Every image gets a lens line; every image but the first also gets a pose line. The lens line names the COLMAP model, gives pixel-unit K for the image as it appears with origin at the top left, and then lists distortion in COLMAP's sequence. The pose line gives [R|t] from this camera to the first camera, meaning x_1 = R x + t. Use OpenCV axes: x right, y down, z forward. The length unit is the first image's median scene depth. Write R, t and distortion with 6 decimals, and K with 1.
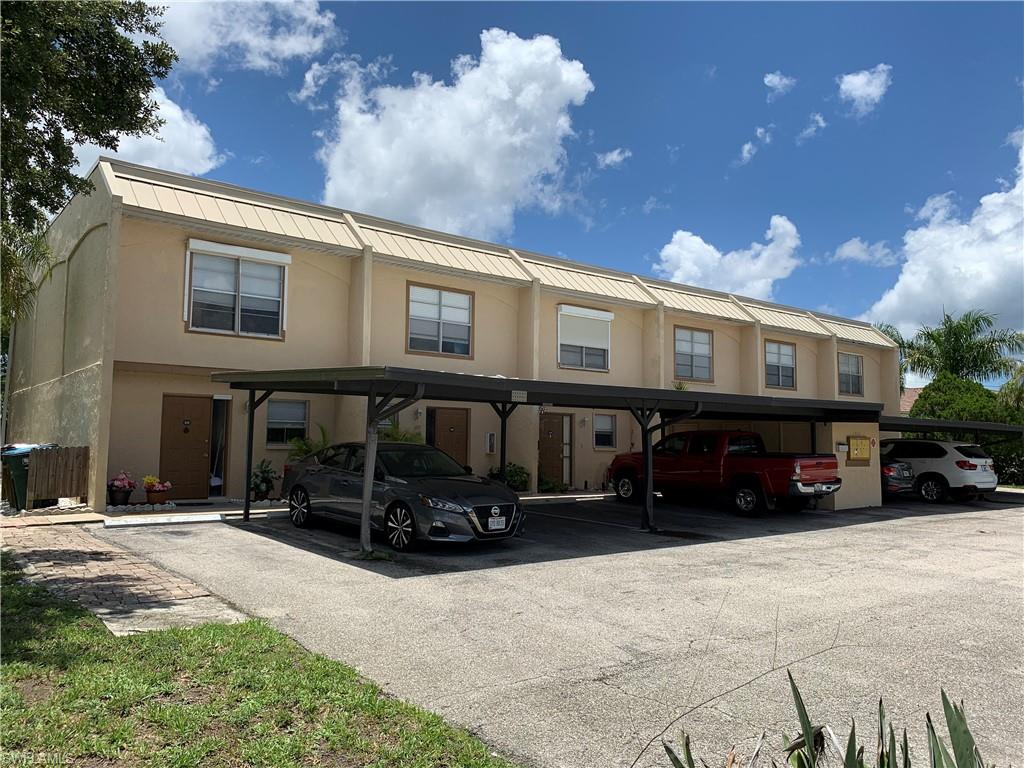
lens RADIAL K [[770.3, 0, 512.0], [0, 770.3, 384.0], [0, 0, 1]] dist [0.074445, -0.113739]
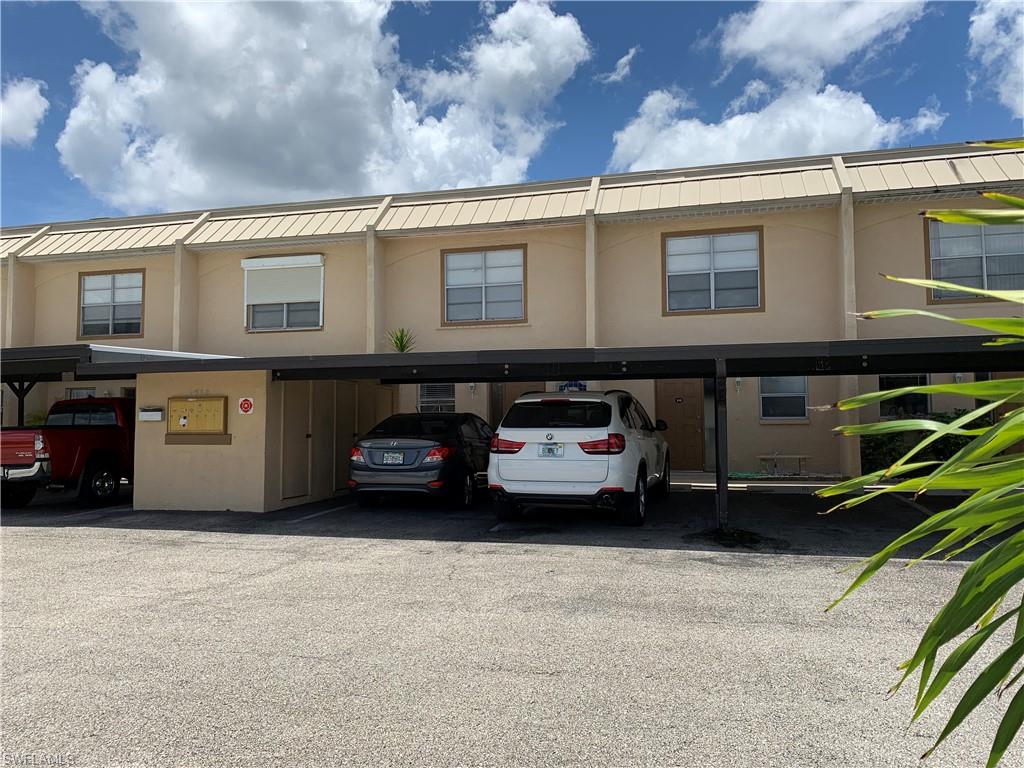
lens RADIAL K [[770.3, 0, 512.0], [0, 770.3, 384.0], [0, 0, 1]] dist [0.074445, -0.113739]
pose [[0.582864, -0.058000, -0.810497, 1.026713], [0.073924, 0.997098, -0.018191, 0.080894], [0.809200, -0.049313, 0.585460, 0.793658]]
